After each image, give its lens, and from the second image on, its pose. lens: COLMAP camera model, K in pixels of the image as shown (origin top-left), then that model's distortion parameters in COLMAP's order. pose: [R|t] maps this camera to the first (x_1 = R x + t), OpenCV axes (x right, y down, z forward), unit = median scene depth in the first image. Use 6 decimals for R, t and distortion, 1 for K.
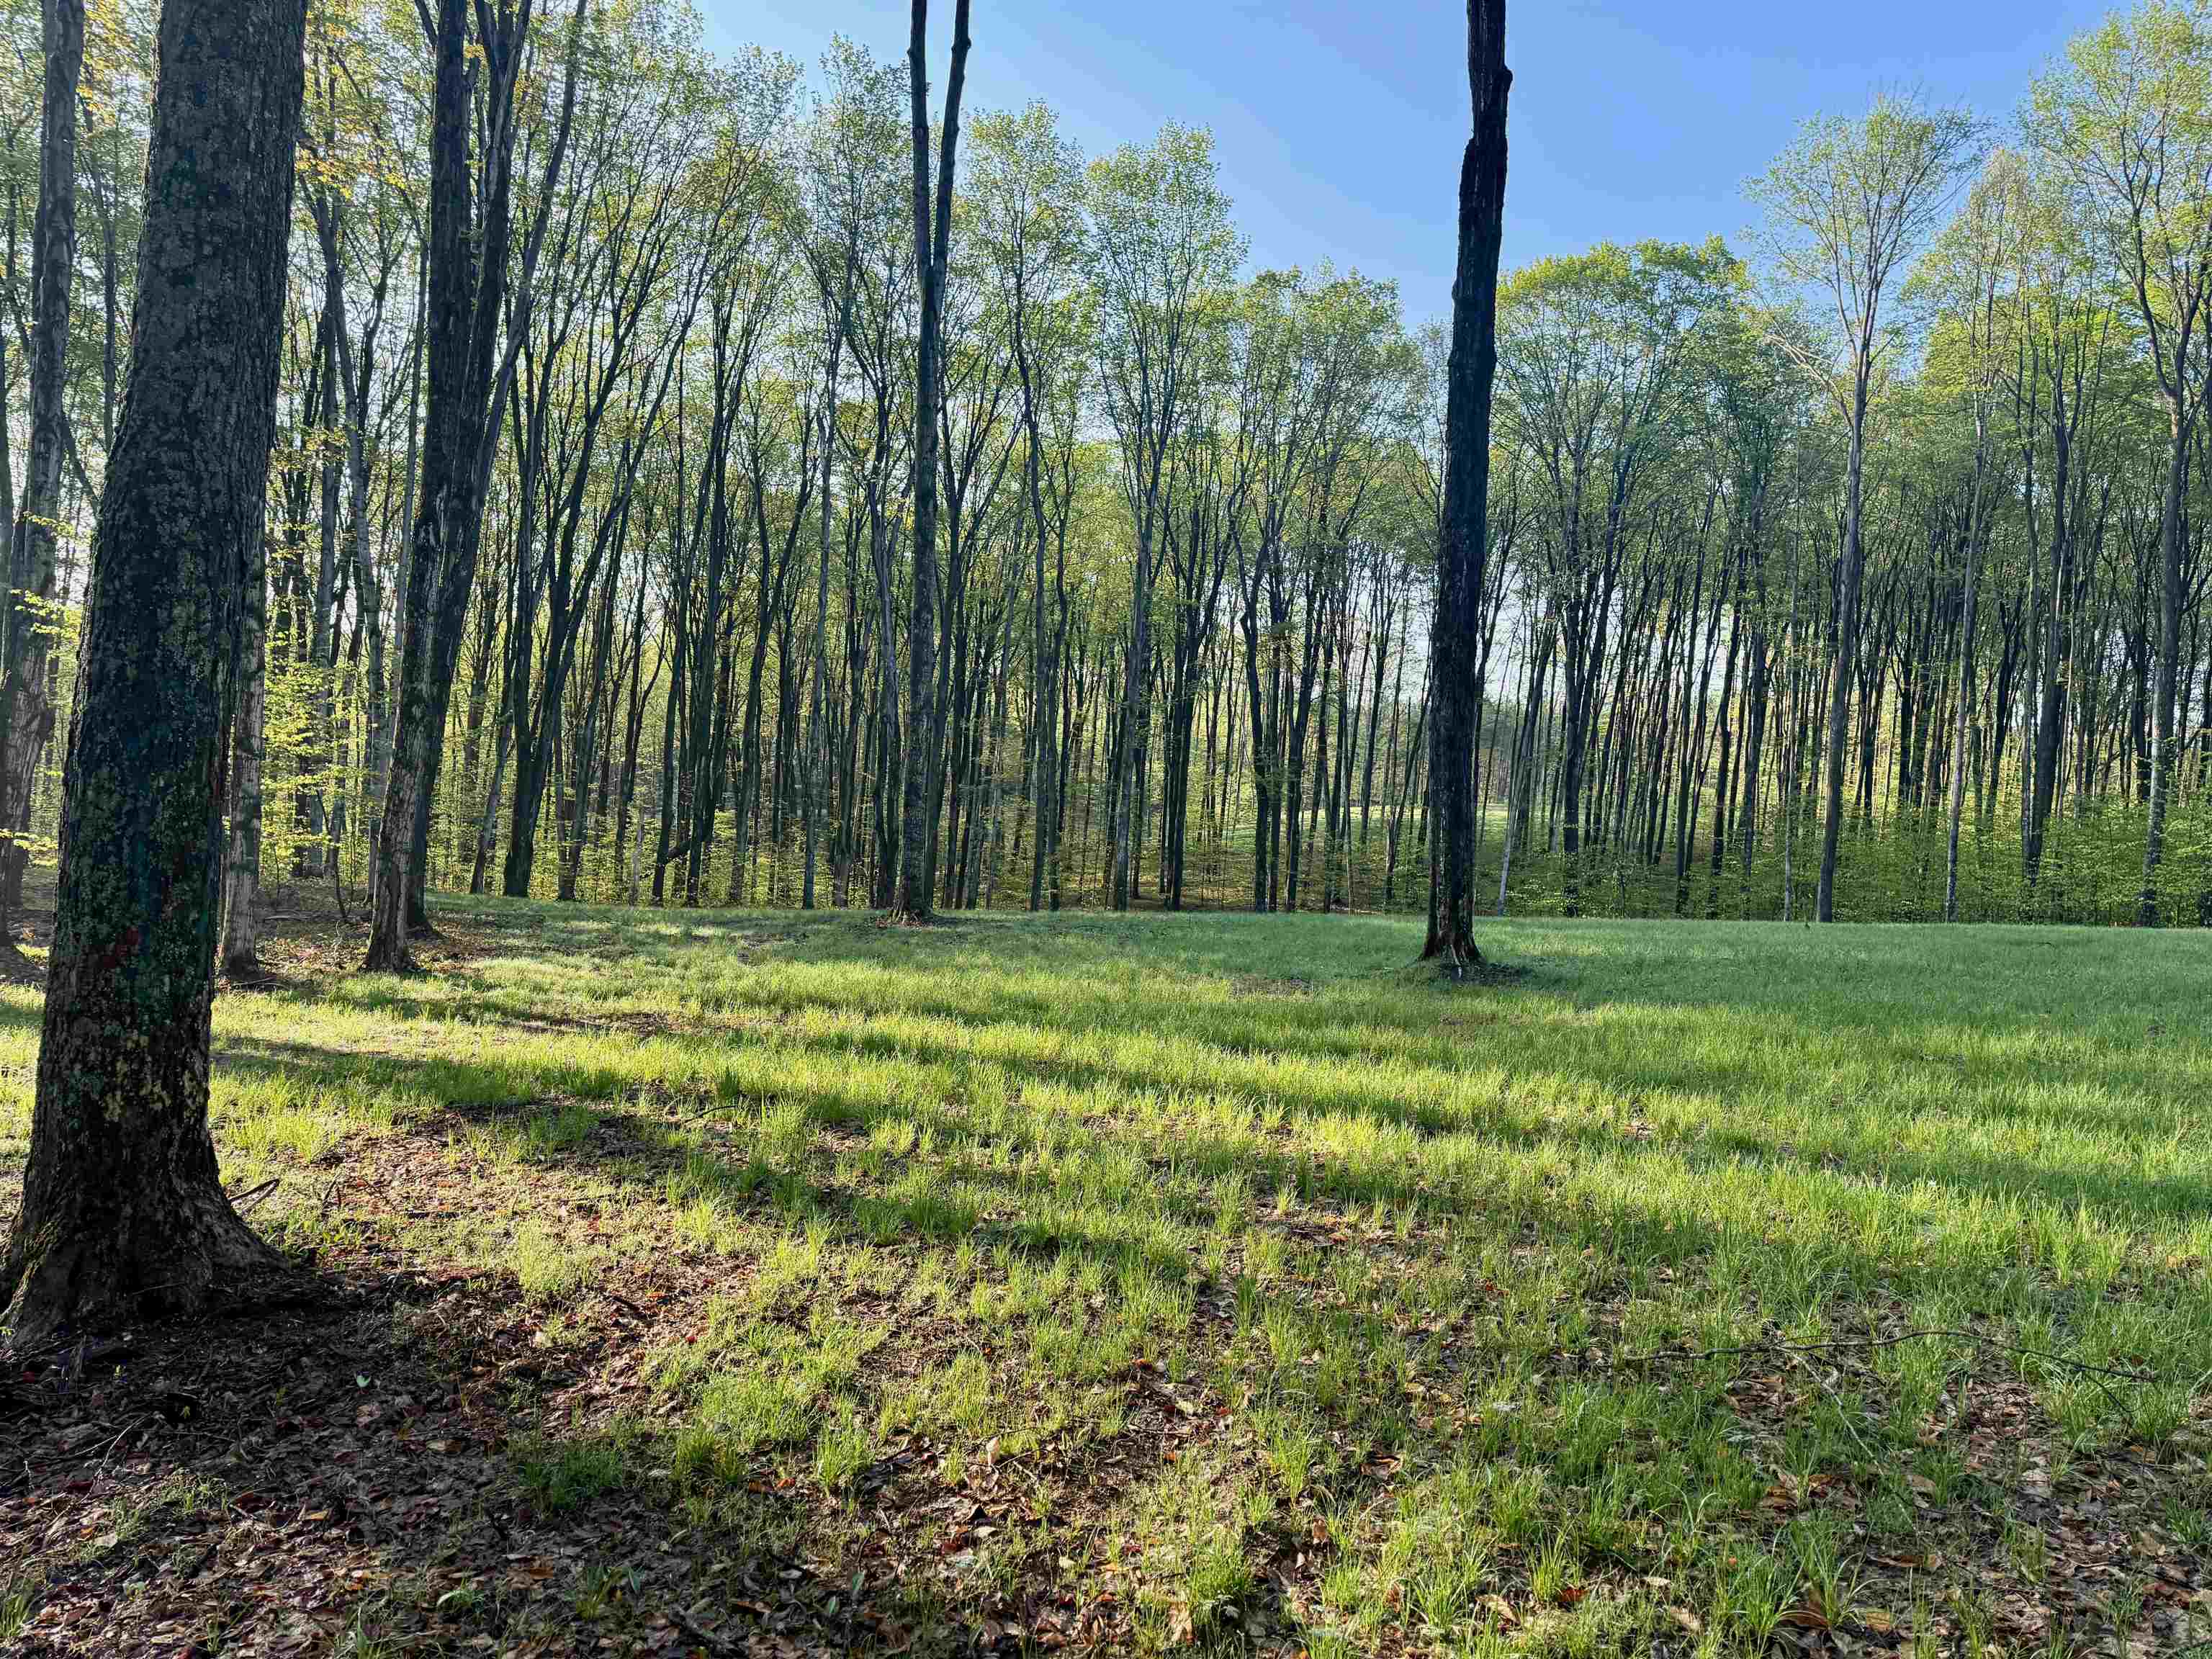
lens RADIAL K [[1535.6, 0, 1119.4], [0, 1535.6, 848.1], [0, 0, 1]] dist [0.036889, -0.040601]
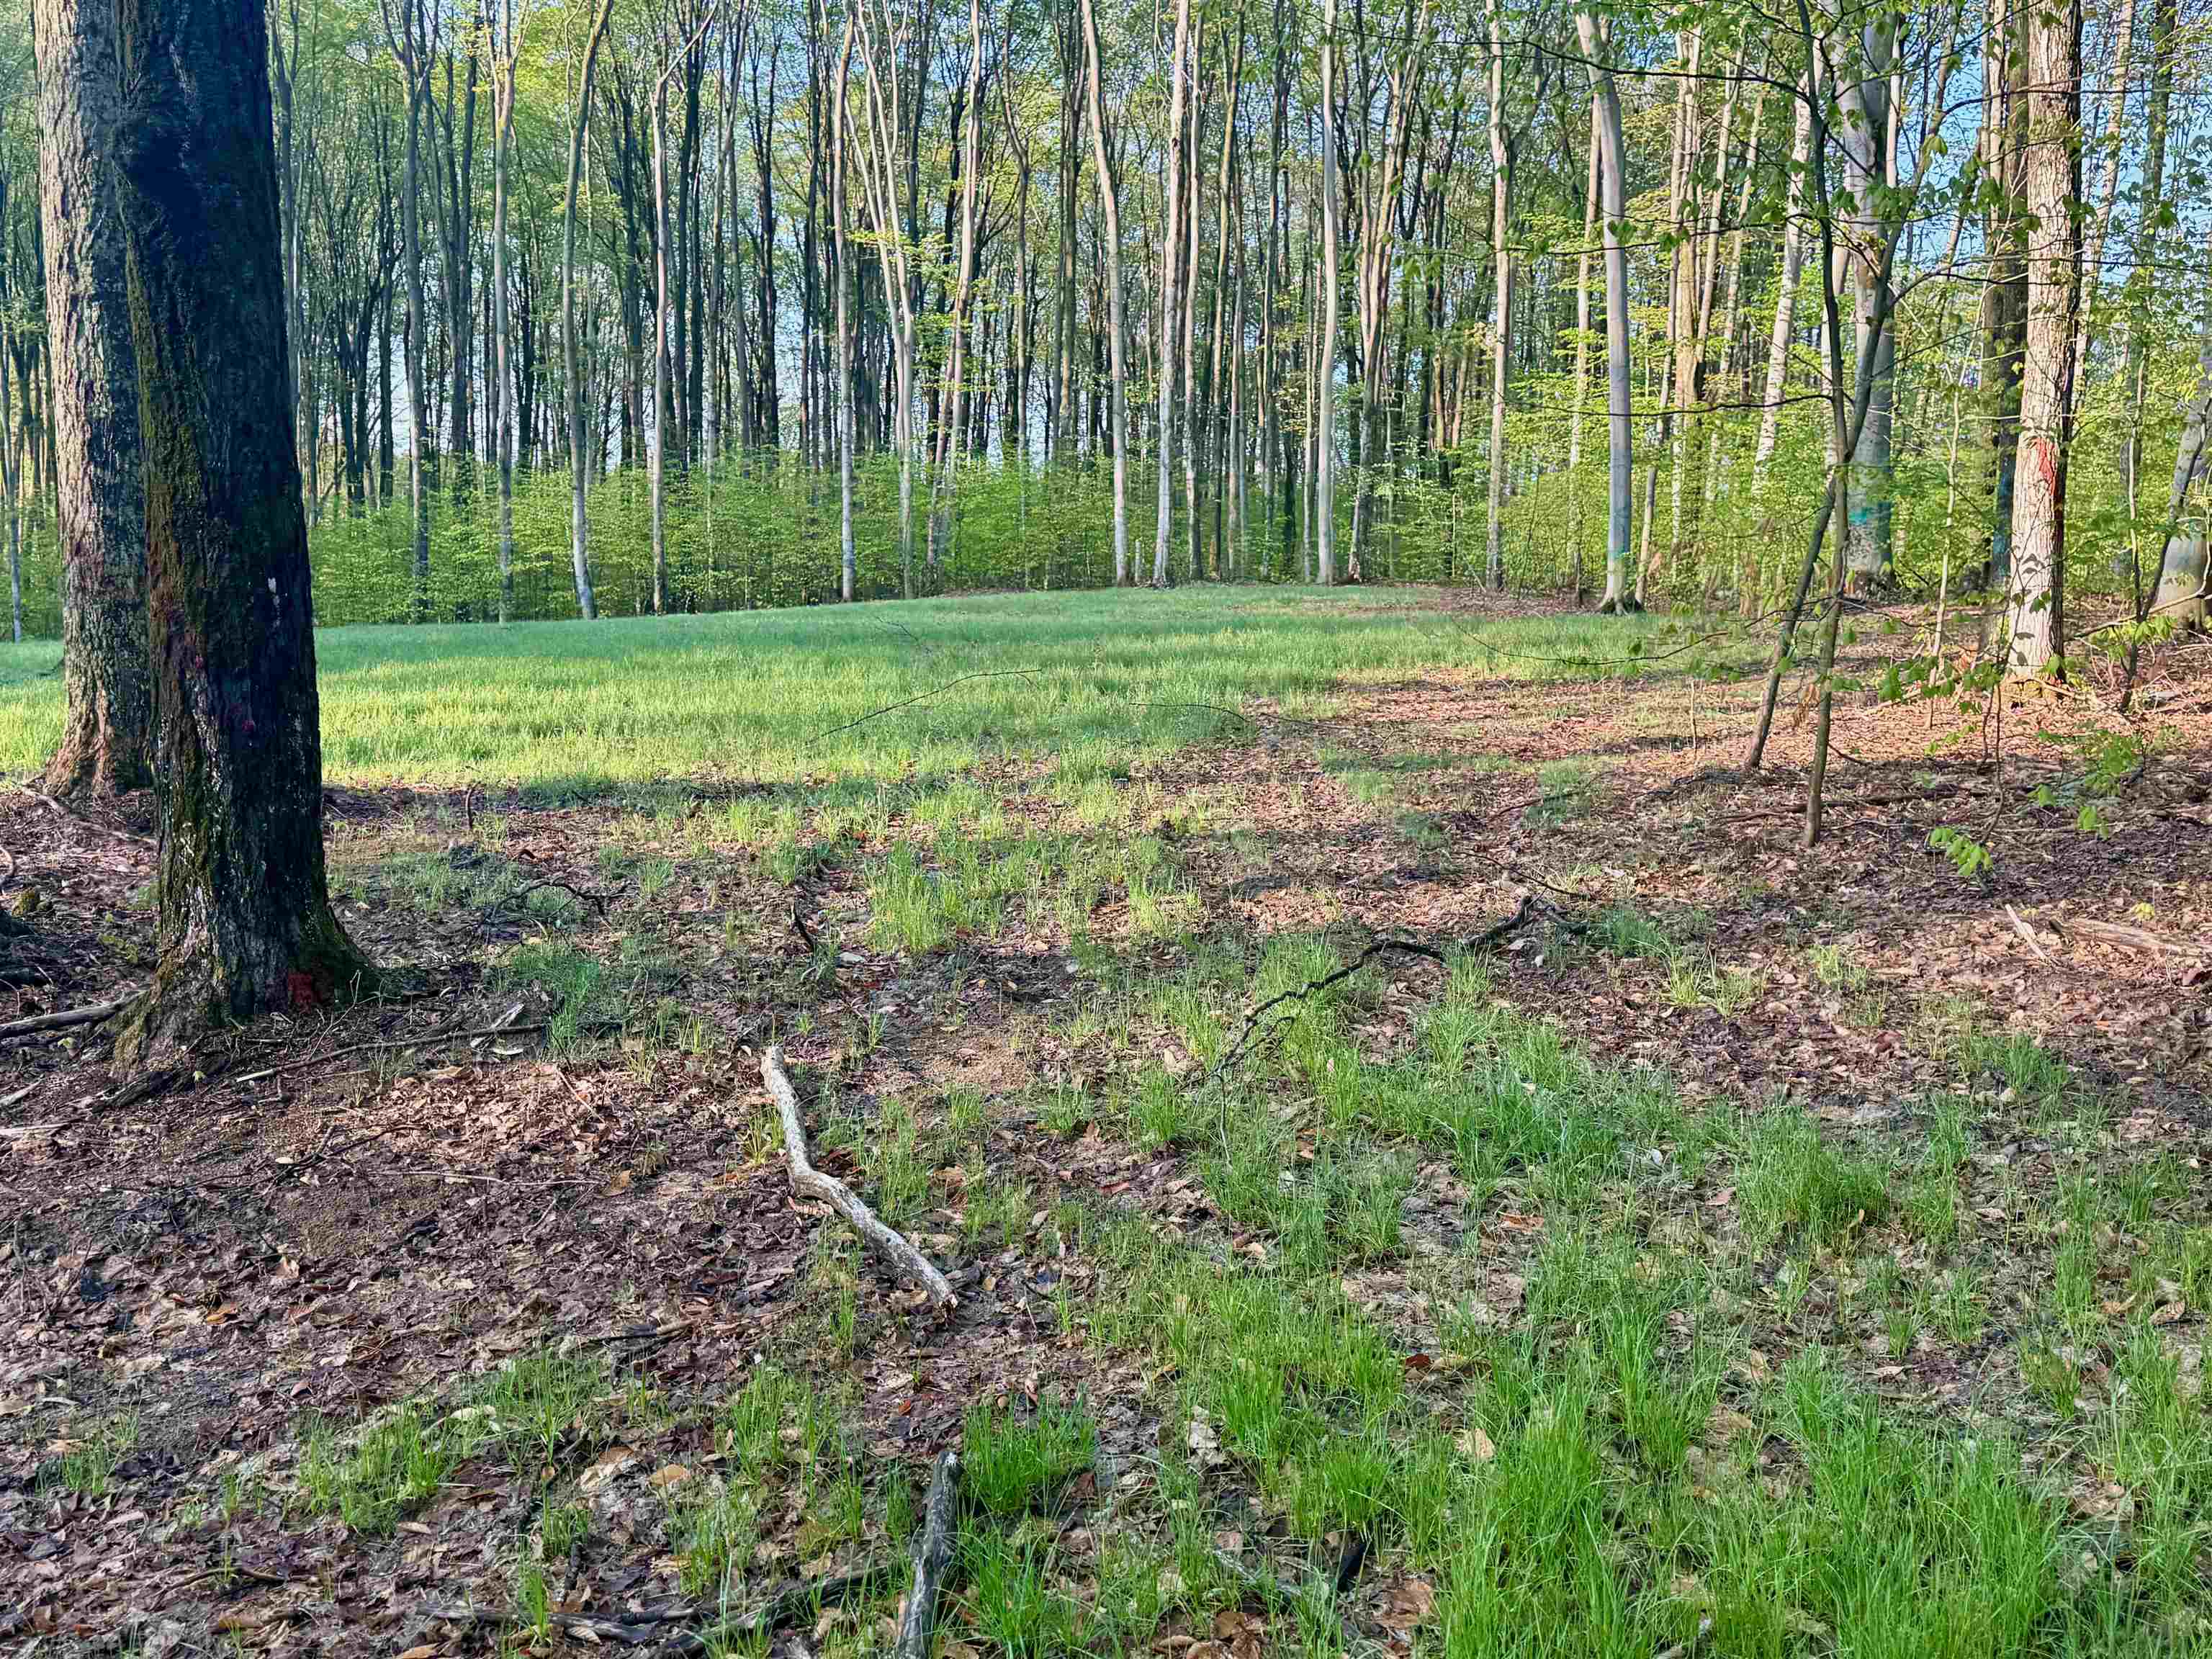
lens RADIAL K [[2100.2, 0, 1111.5], [0, 2100.2, 867.3], [0, 0, 1]] dist [0.015889, 0.000000]
pose [[0.573778, -0.139063, 0.807119, -0.158478], [0.029494, 0.988349, 0.149321, 0.007819], [-0.818480, -0.061872, 0.571194, -0.093687]]
